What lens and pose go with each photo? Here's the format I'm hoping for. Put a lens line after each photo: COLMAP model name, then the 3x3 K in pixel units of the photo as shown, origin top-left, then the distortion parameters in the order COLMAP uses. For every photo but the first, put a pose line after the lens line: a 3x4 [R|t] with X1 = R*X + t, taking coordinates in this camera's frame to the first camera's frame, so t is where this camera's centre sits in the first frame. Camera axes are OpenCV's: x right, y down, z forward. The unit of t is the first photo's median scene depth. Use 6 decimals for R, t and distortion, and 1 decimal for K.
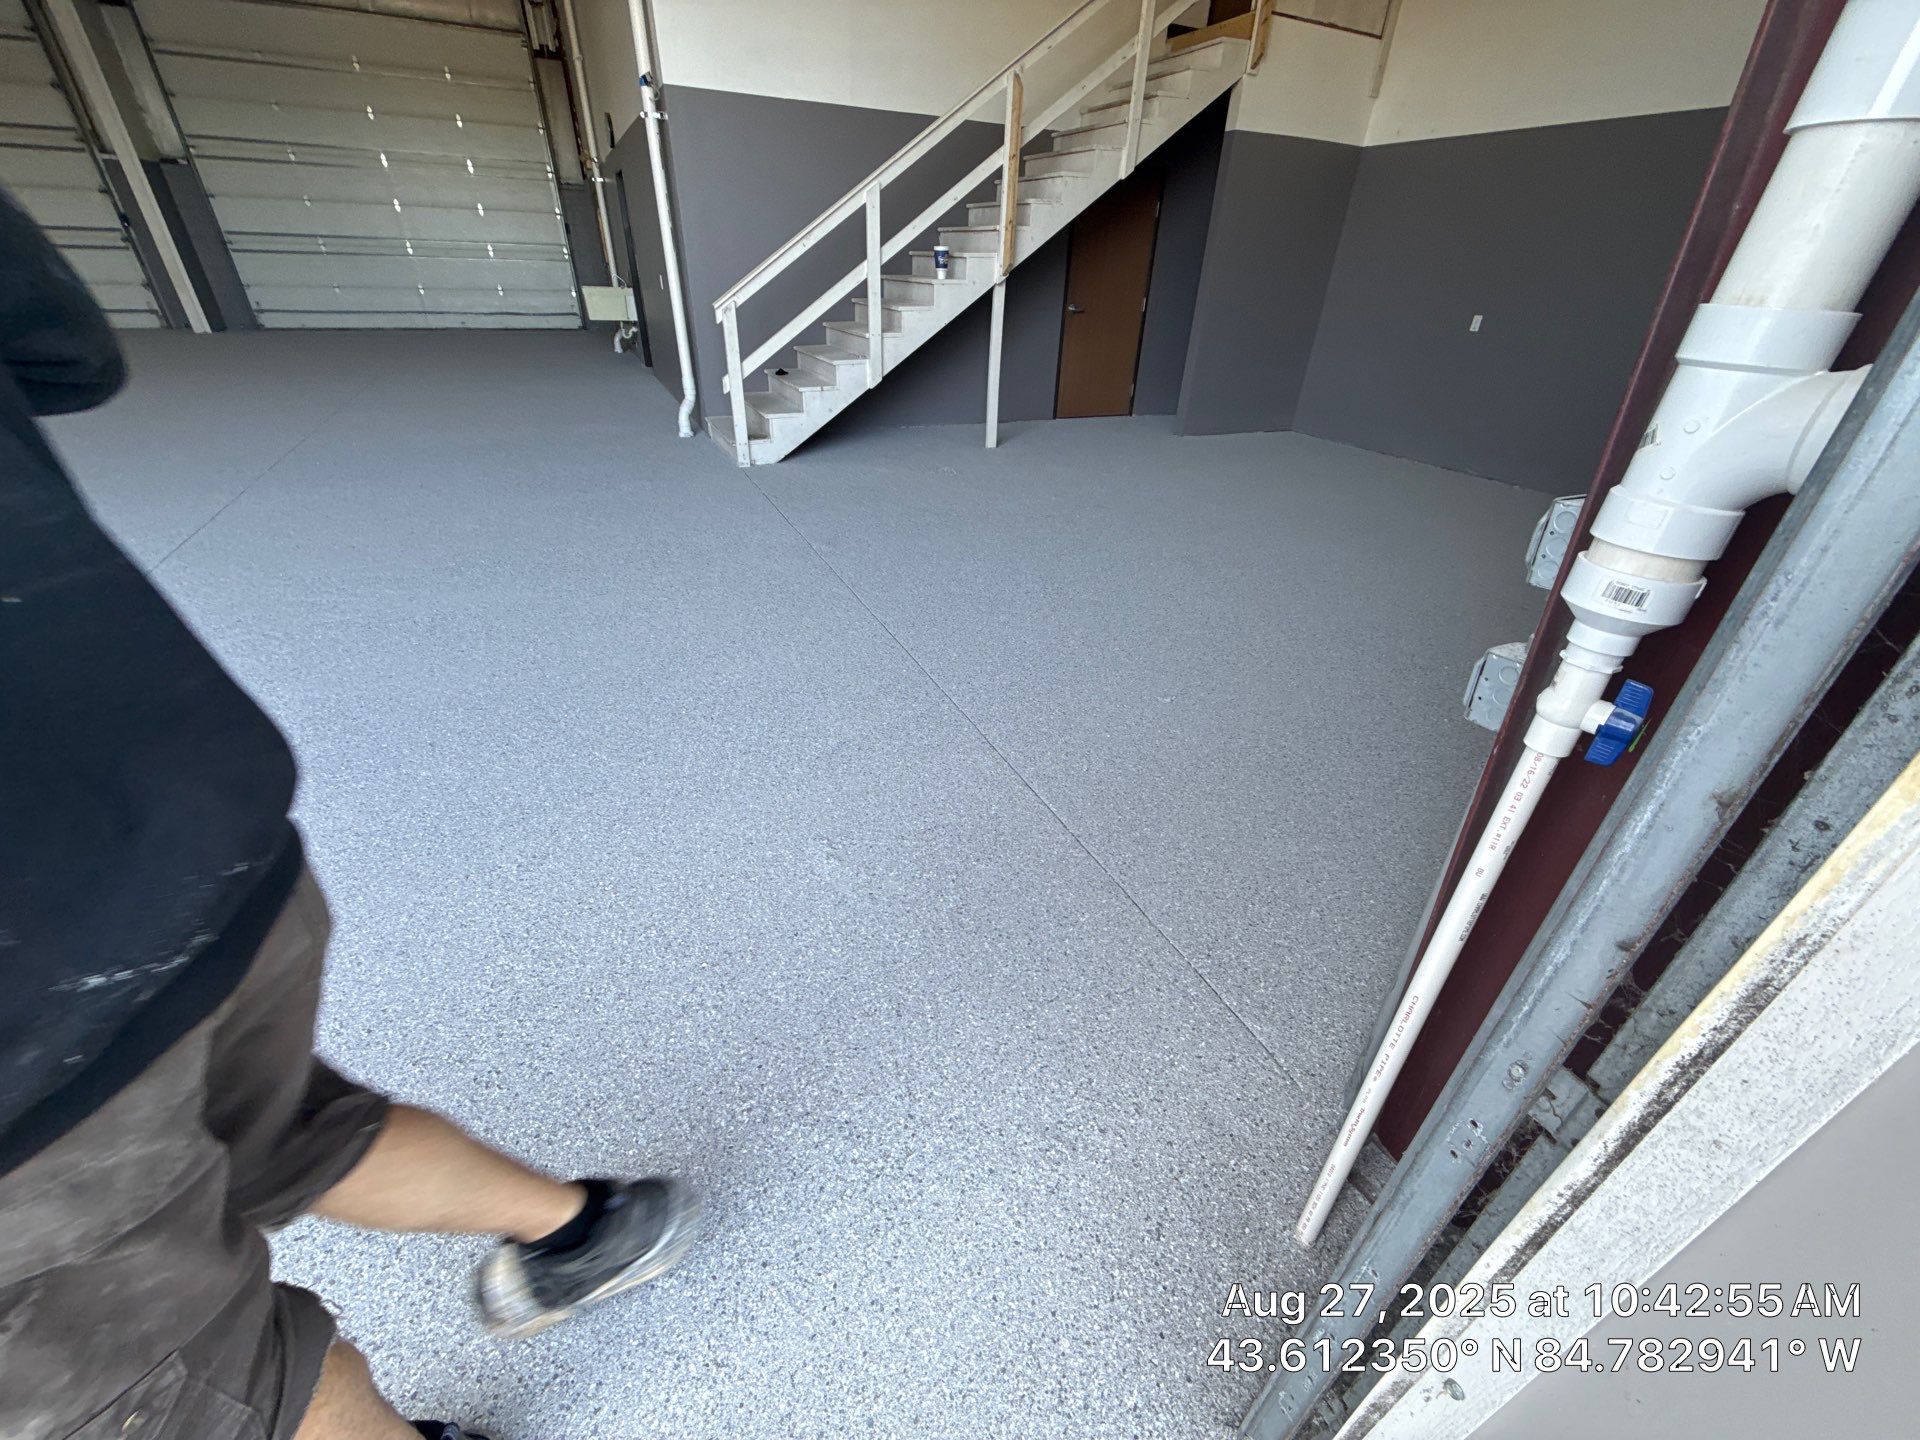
lens RADIAL K [[761.7, 0, 963.0], [0, 761.7, 719.2], [0, 0, 1]] dist [-0.000141, -0.000209]
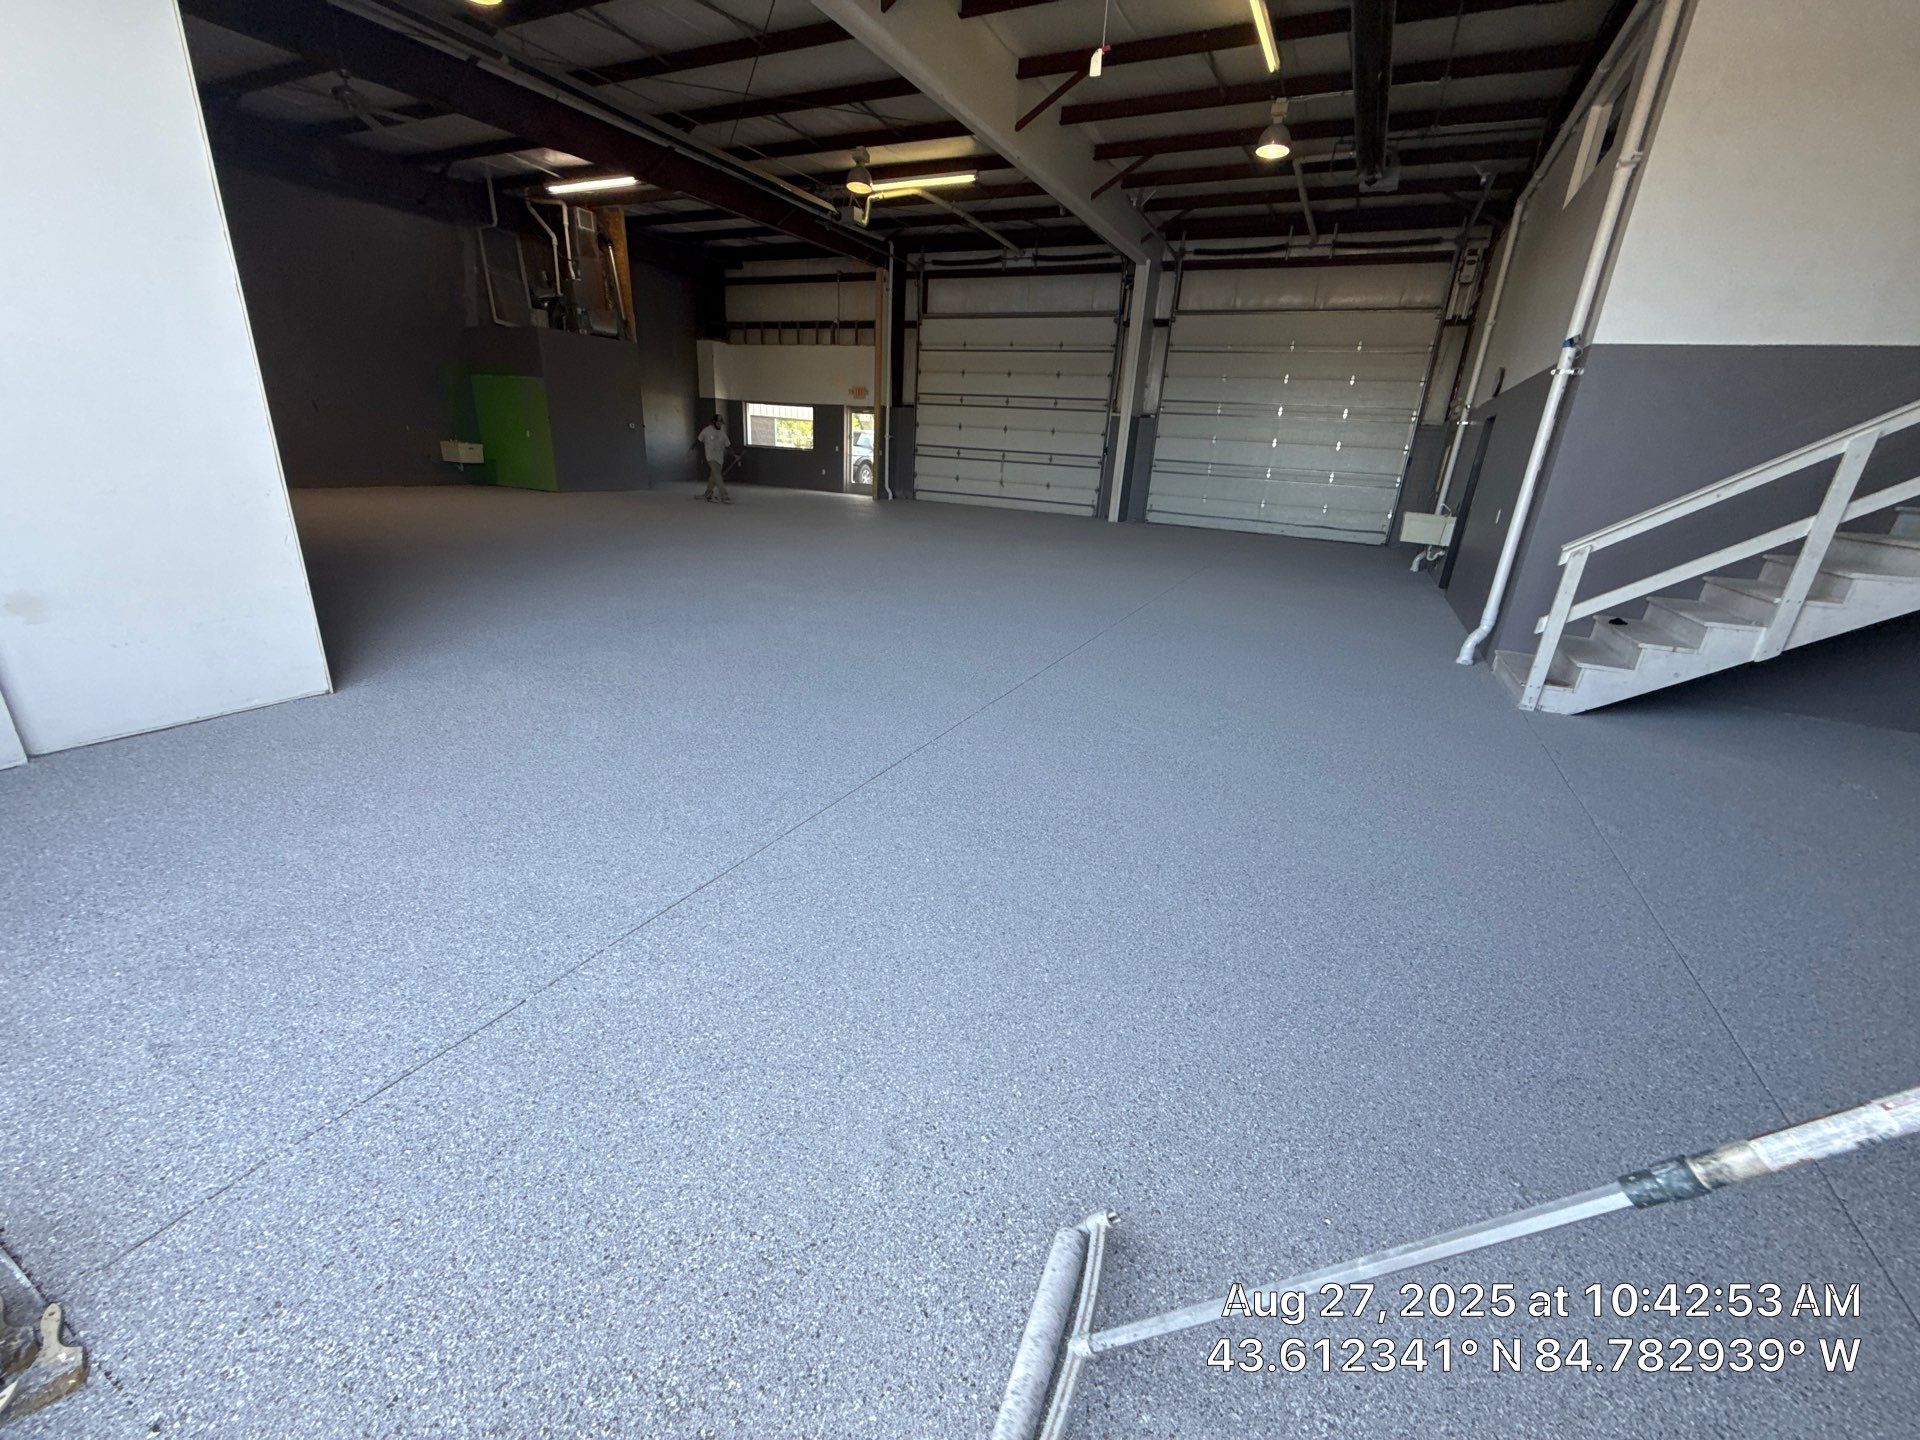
lens RADIAL K [[761.7, 0, 964.0], [0, 761.7, 720.1], [0, 0, 1]] dist [-0.000141, -0.000209]
pose [[0.617609, 0.270967, -0.738333, -0.026065], [-0.437968, 0.898241, -0.036703, 0.002068], [0.653256, 0.346035, 0.673436, -0.027894]]
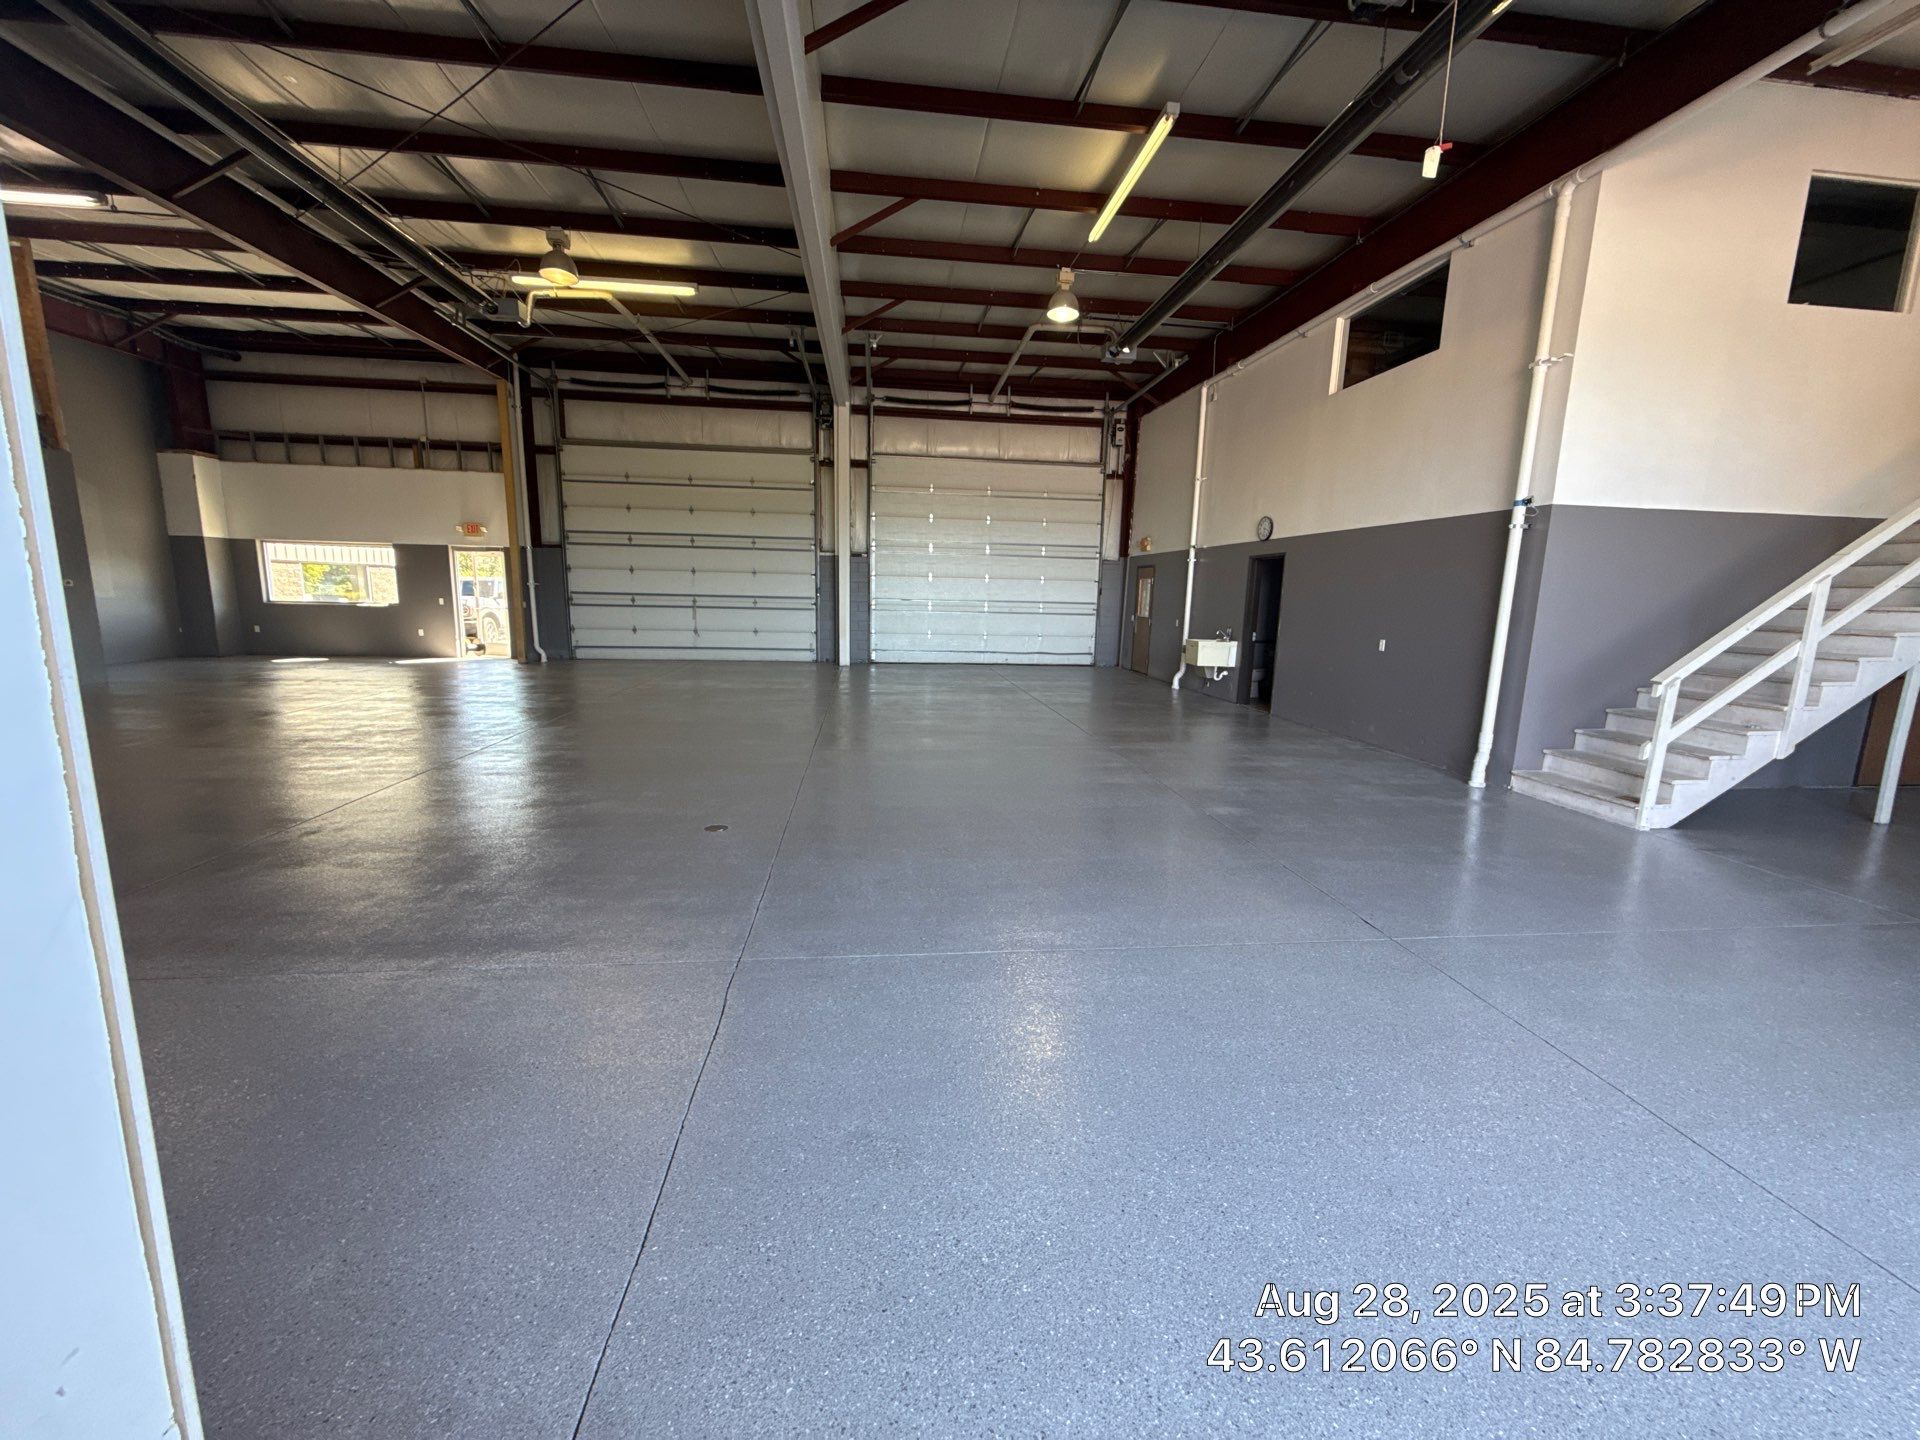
lens RADIAL K [[761.7, 0, 964.9], [0, 761.7, 718.7], [0, 0, 1]] dist [-0.000141, -0.000209]
pose [[0.947375, 0.041394, -0.317439, -0.680461], [-0.157820, 0.923122, -0.350627, 0.005247], [0.278521, 0.382274, 0.881075, -0.106654]]
